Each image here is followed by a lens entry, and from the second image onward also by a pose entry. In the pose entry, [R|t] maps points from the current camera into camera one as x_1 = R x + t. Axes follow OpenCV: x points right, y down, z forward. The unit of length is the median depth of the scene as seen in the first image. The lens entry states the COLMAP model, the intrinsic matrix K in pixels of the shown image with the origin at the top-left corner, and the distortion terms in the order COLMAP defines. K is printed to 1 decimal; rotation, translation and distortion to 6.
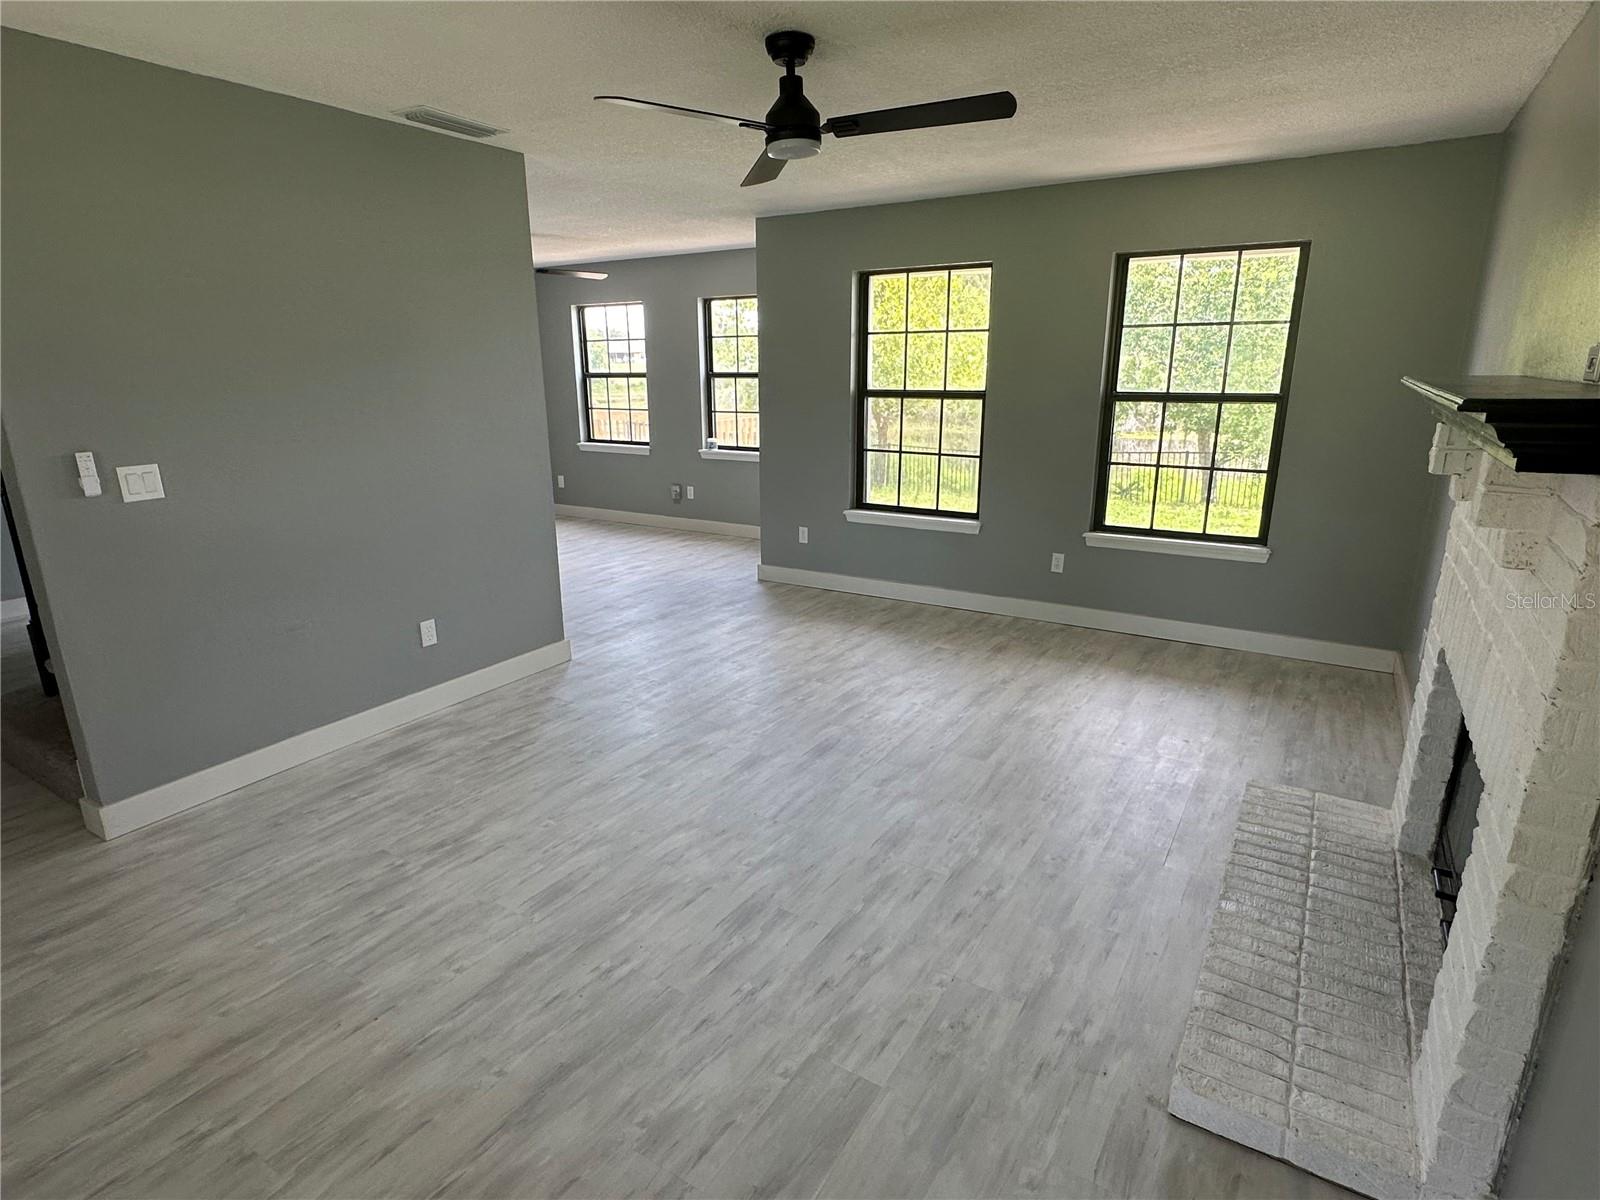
lens RADIAL K [[855.4, 0, 794.2], [0, 855.4, 606.8], [0, 0, 1]] dist [-0.001266, 0.000594]
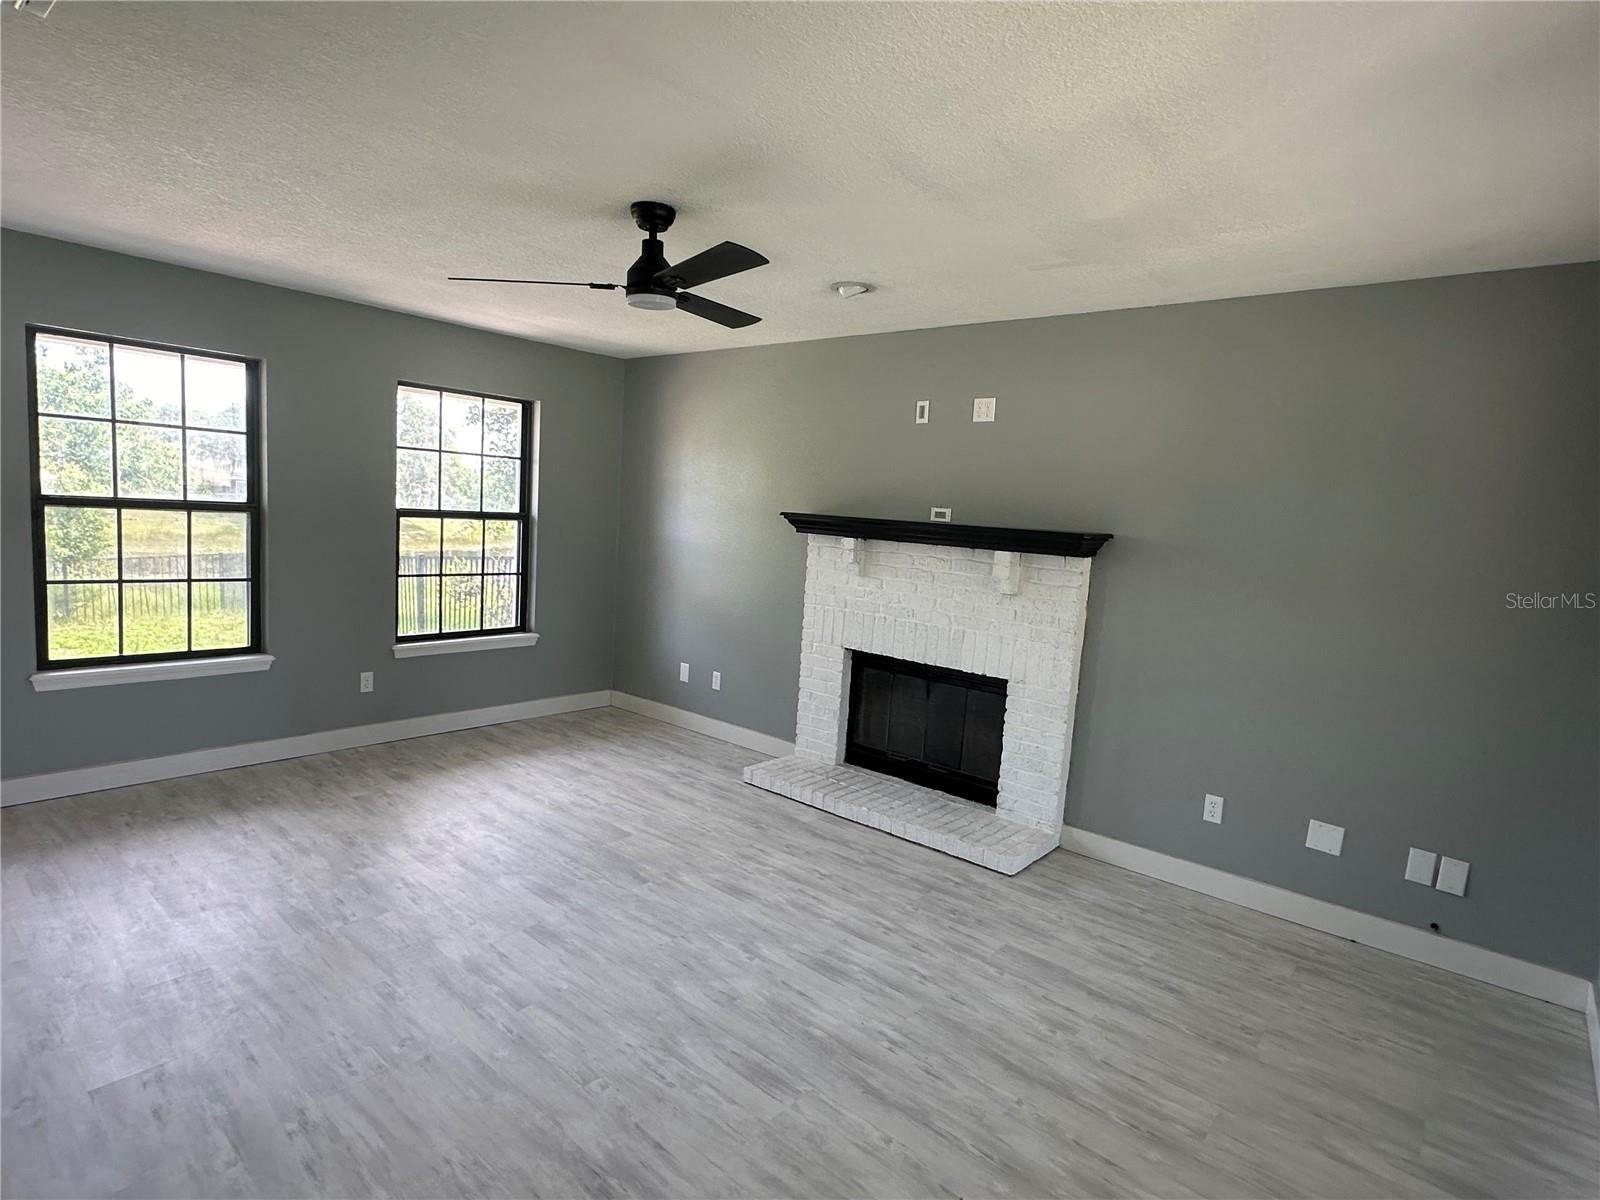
lens RADIAL K [[855.4, 0, 794.2], [0, 855.4, 606.8], [0, 0, 1]] dist [-0.001266, 0.000594]
pose [[0.147883, -0.099125, 0.984025, -0.665032], [0.210619, 0.975297, 0.066593, -0.116155], [-0.966318, 0.197406, 0.165107, 0.438620]]
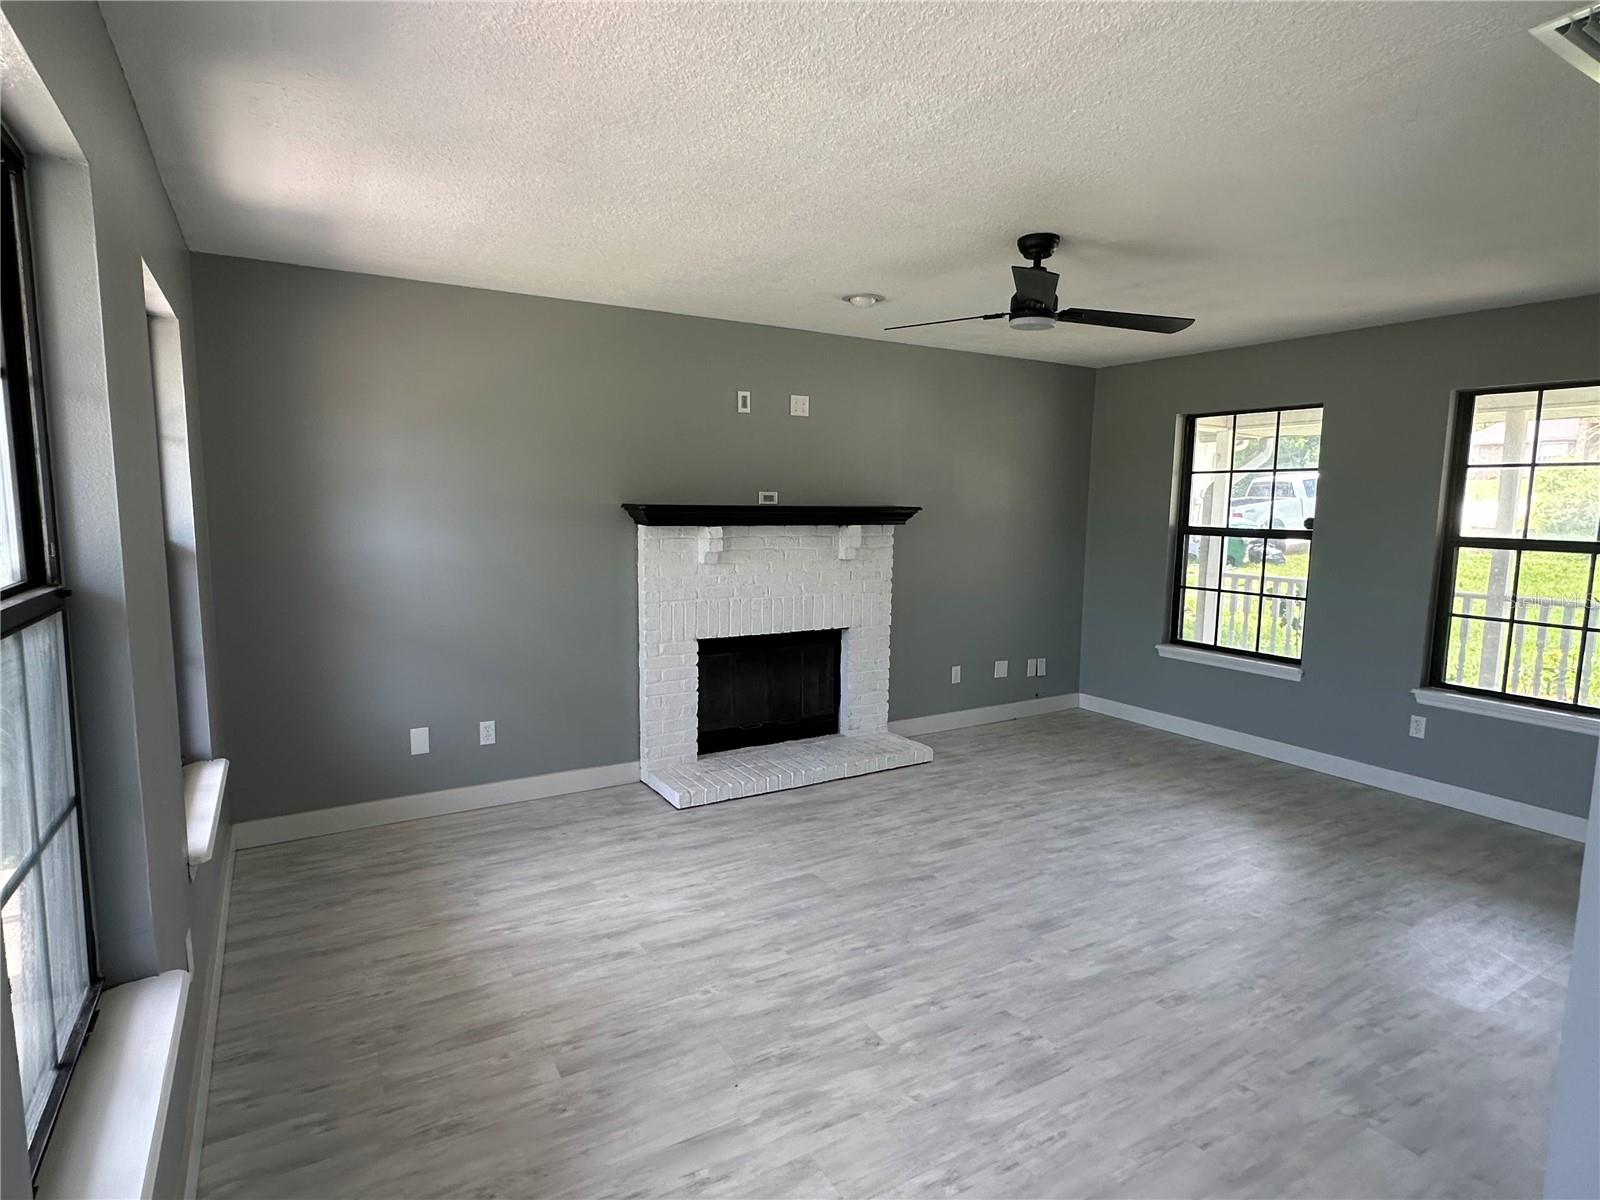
lens RADIAL K [[851.5, 0, 800.0], [0, 851.5, 600.0], [0, 0, 1]] dist [-0.001949, -0.000004]
pose [[-0.892946, -0.056820, 0.446563, -0.160941], [0.118381, 0.927448, 0.354720, -0.390039], [-0.434319, 0.369611, -0.821435, 1.380682]]
